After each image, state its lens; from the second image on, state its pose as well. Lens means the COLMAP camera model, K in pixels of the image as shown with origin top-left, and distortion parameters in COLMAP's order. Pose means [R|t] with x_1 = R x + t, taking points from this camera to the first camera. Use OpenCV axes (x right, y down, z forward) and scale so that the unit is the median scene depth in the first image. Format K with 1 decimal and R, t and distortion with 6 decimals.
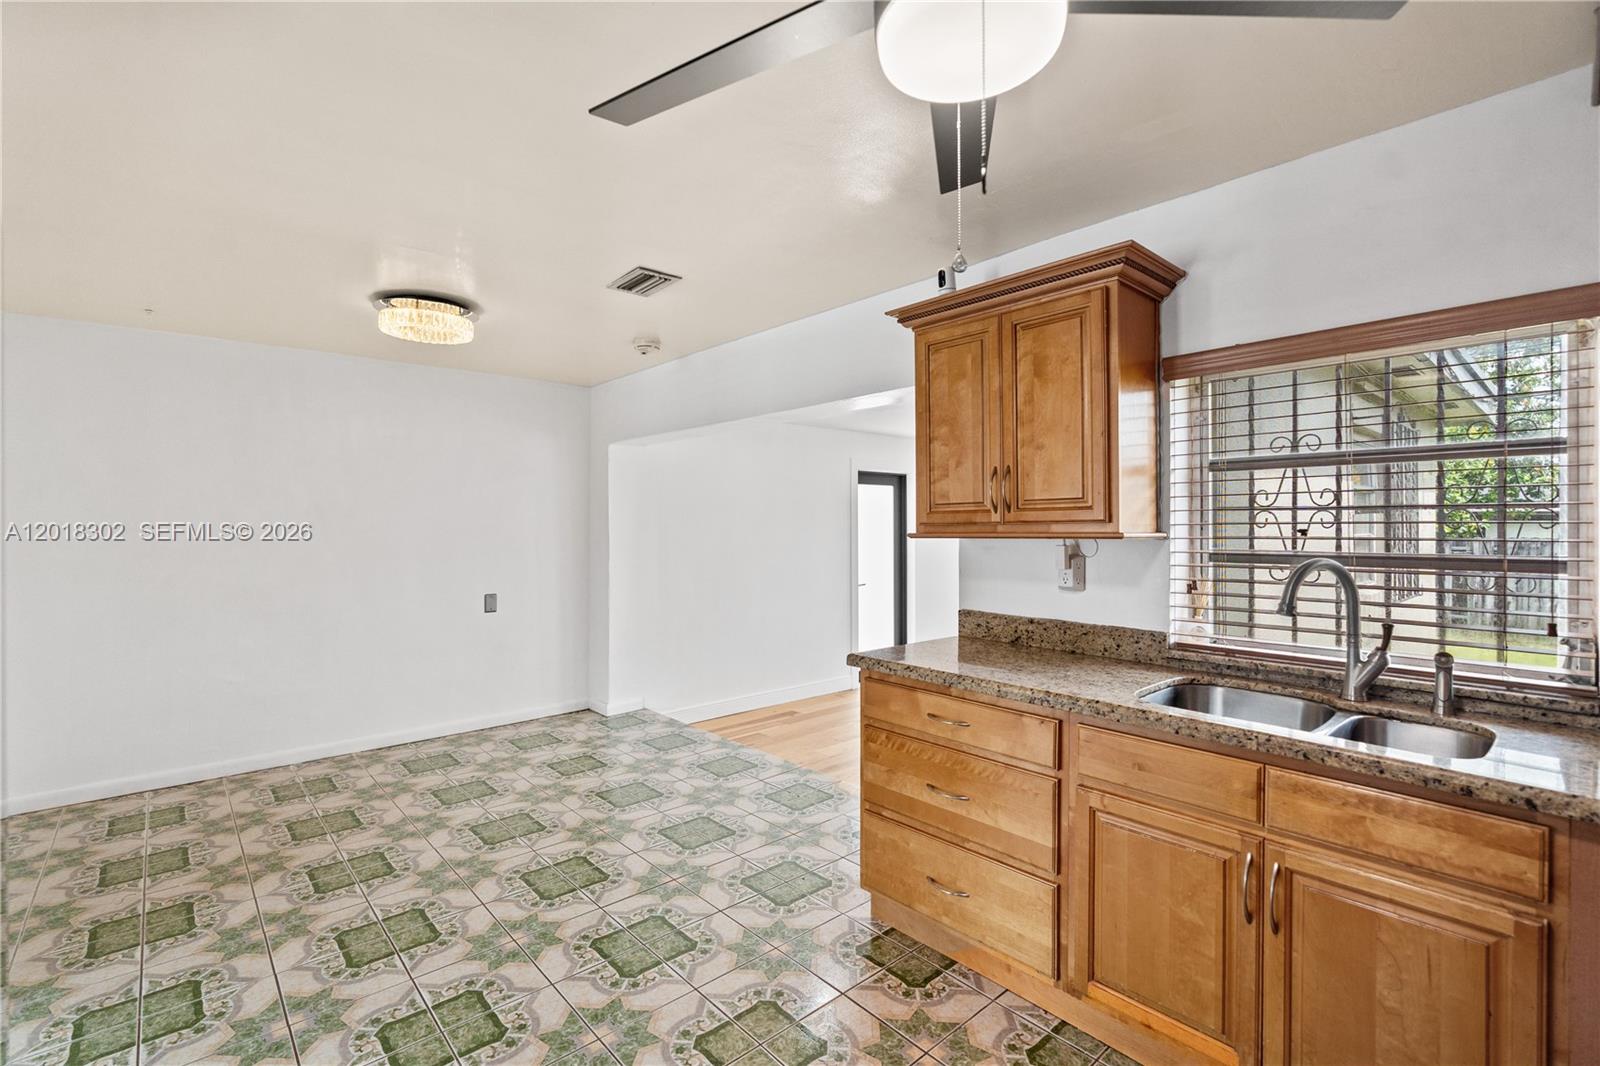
lens RADIAL K [[725.5, 0, 797.7], [0, 725.5, 530.5], [0, 0, 1]] dist [-0.004384, 0.000250]
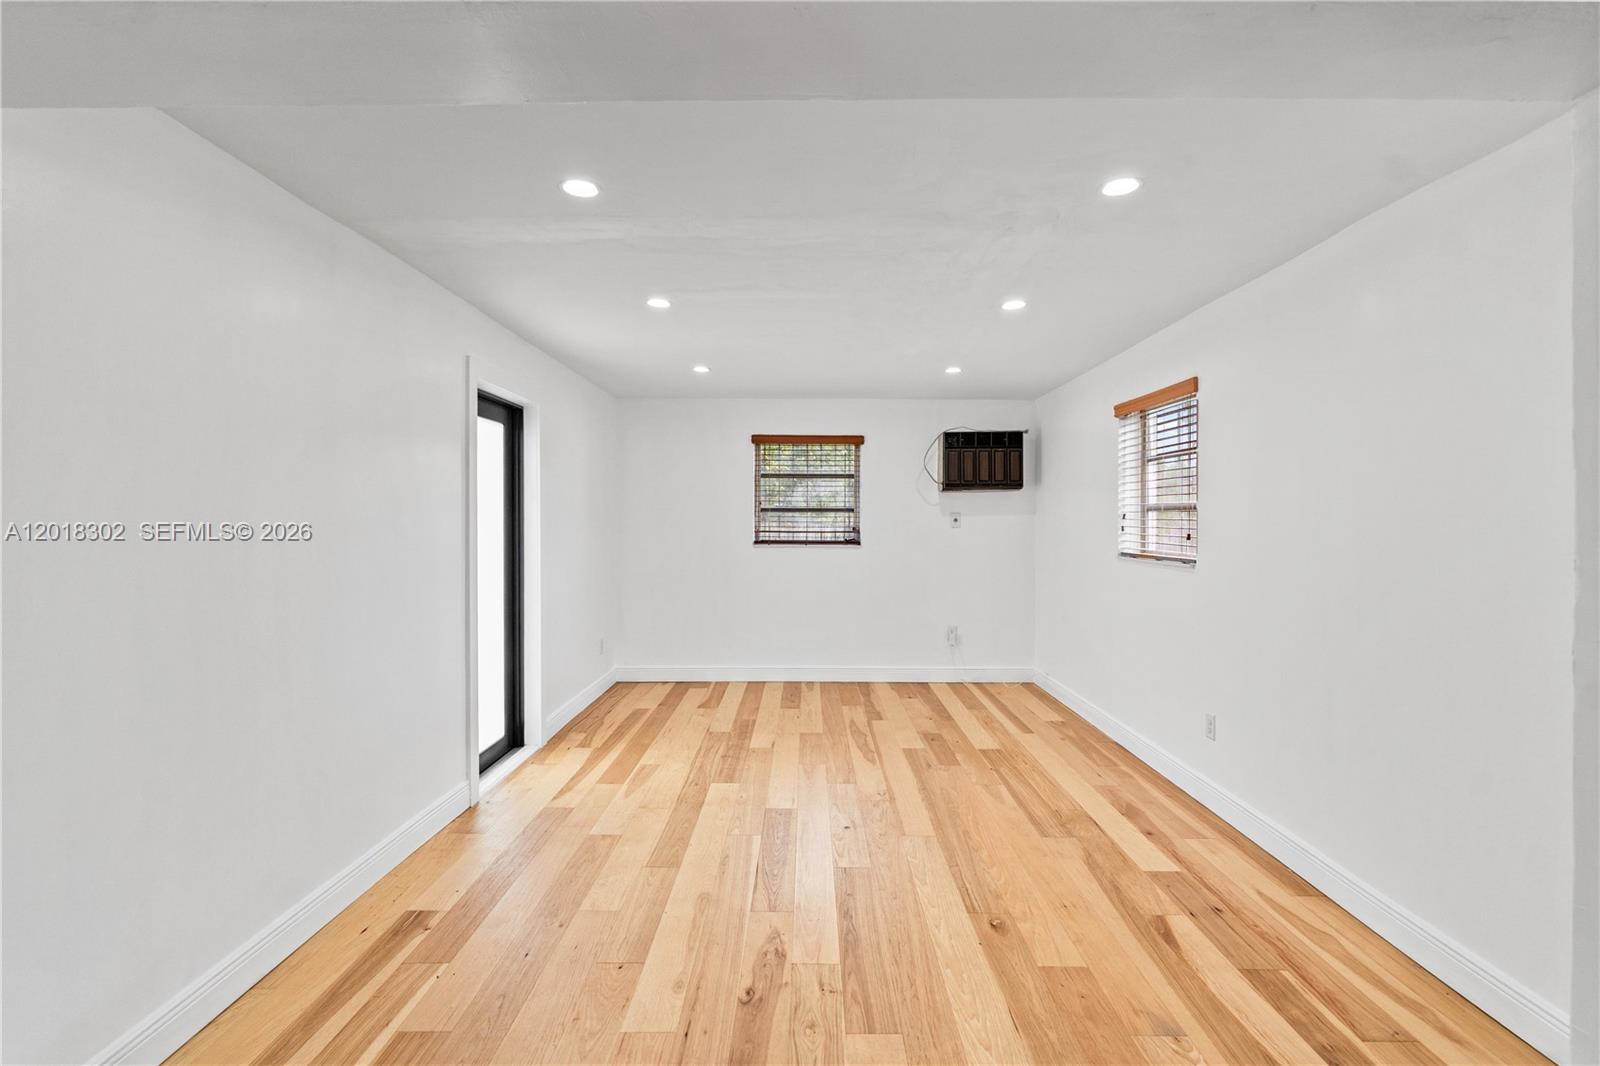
lens RADIAL K [[731.9, 0, 798.2], [0, 731.9, 524.0], [0, 0, 1]] dist [-0.000646, 0.000364]
pose [[0.670176, -0.001544, 0.742201, -0.138475], [0.001365, 0.999999, 0.000848, 0.018634], [-0.742201, 0.000445, 0.670177, 0.439575]]
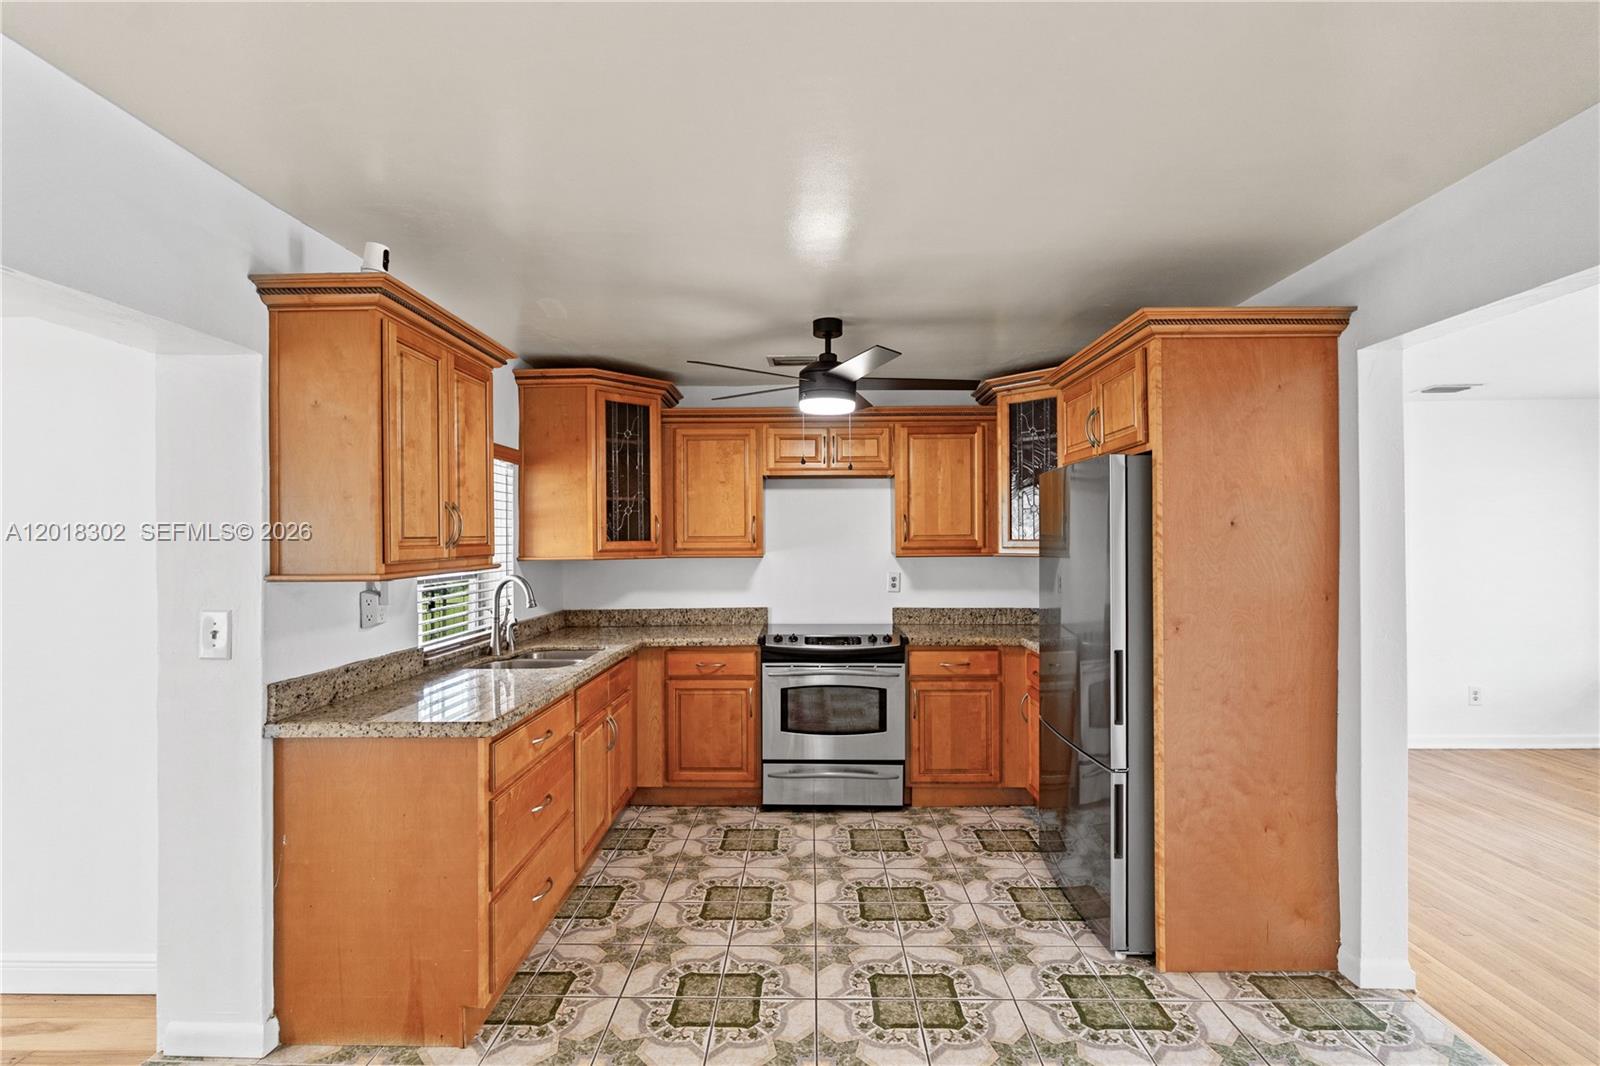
lens RADIAL K [[729.4, 0, 801.8], [0, 729.4, 537.3], [0, 0, 1]] dist [-0.005025, 0.000118]
pose [[-0.741092, 0.007373, 0.671363, -0.245733], [0.009352, 0.999956, -0.000659, -0.011129], [-0.671339, 0.005791, -0.741128, 0.458173]]
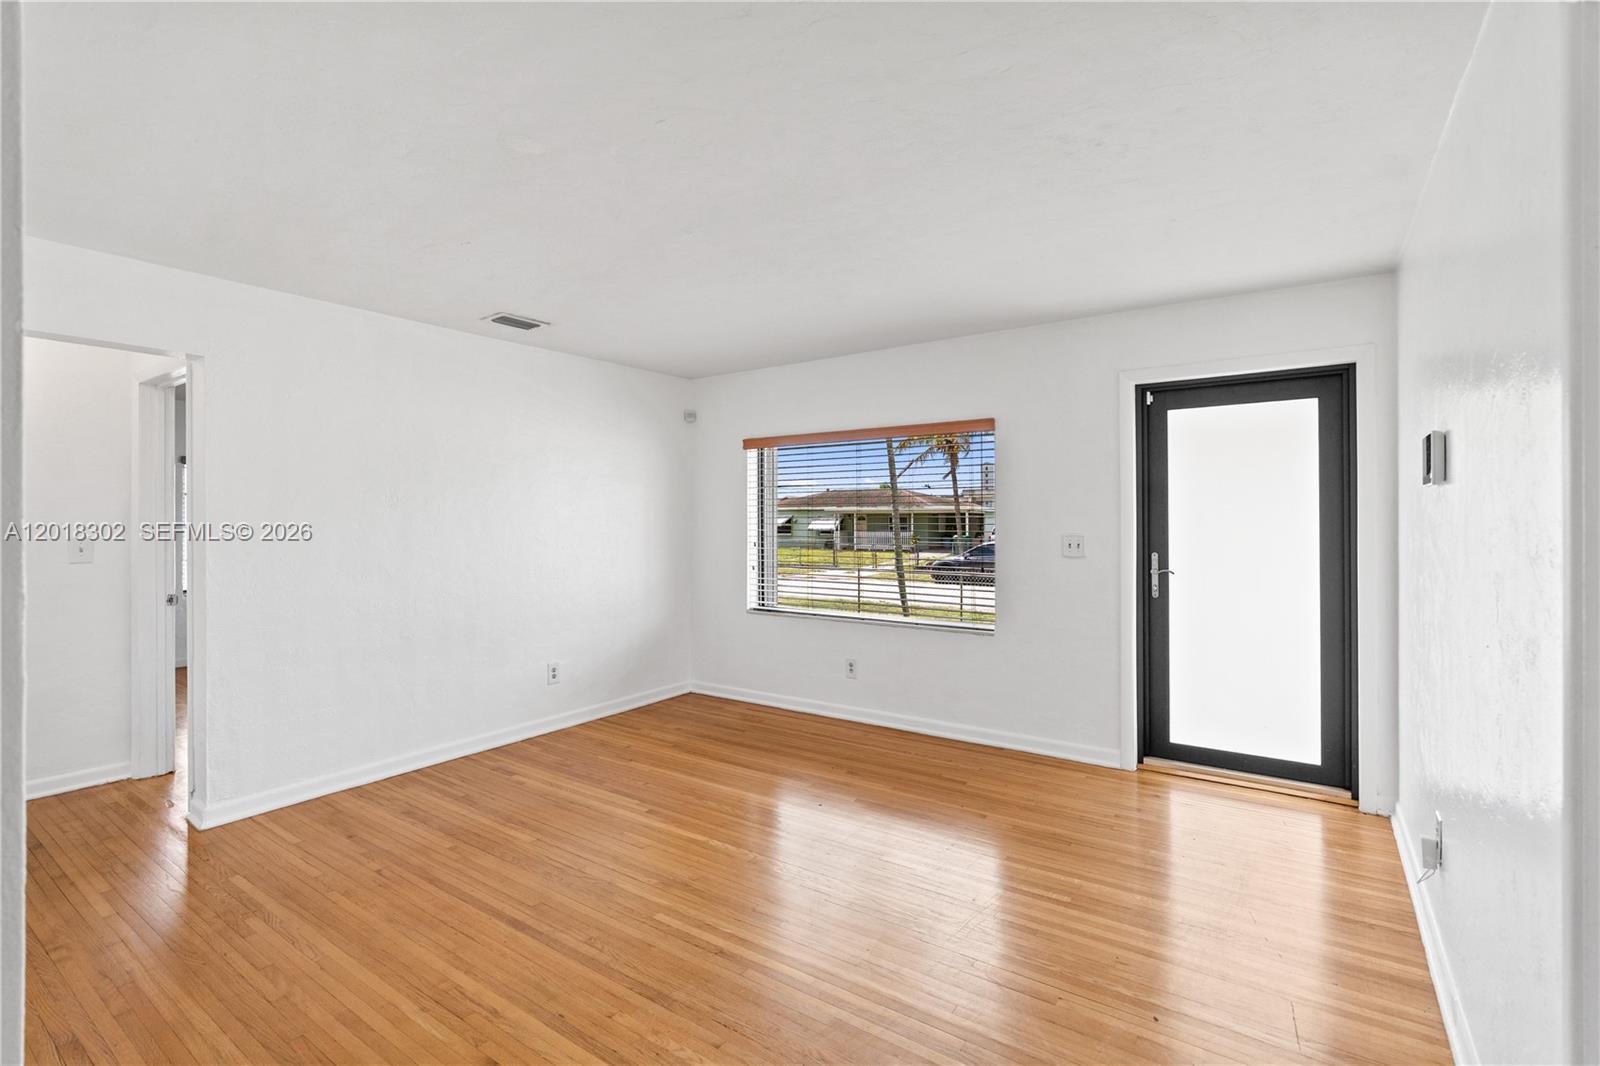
lens RADIAL K [[734.1, 0, 795.2], [0, 734.1, 521.2], [0, 0, 1]] dist [-0.000961, -0.000008]
pose [[-0.972138, 0.004063, -0.234374, -0.310146], [0.002471, 0.999972, 0.007087, 0.008434], [0.234396, 0.006311, -0.972121, 0.190544]]
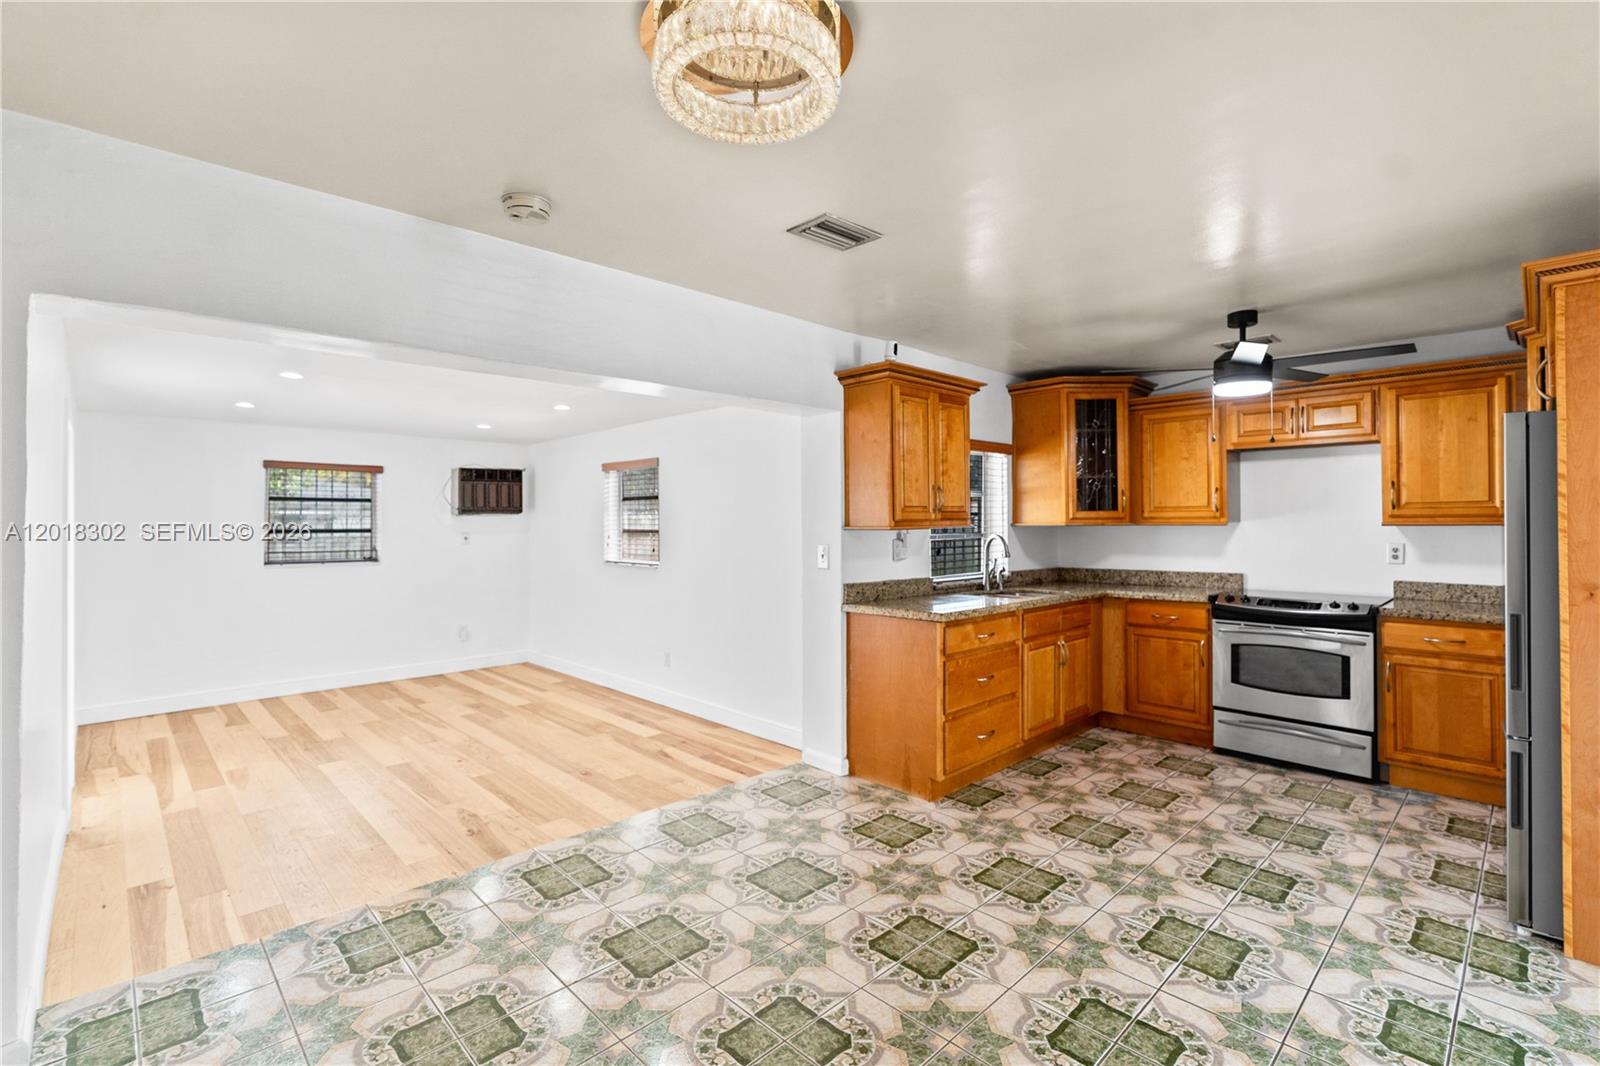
lens RADIAL K [[726.9, 0, 799.8], [0, 726.9, 517.2], [0, 0, 1]] dist [-0.003743, 0.000940]
pose [[-0.048539, 0.008395, 0.998786, -0.435258], [0.009460, 0.999924, -0.007945, -0.001711], [-0.998777, 0.009063, -0.048614, 0.447219]]
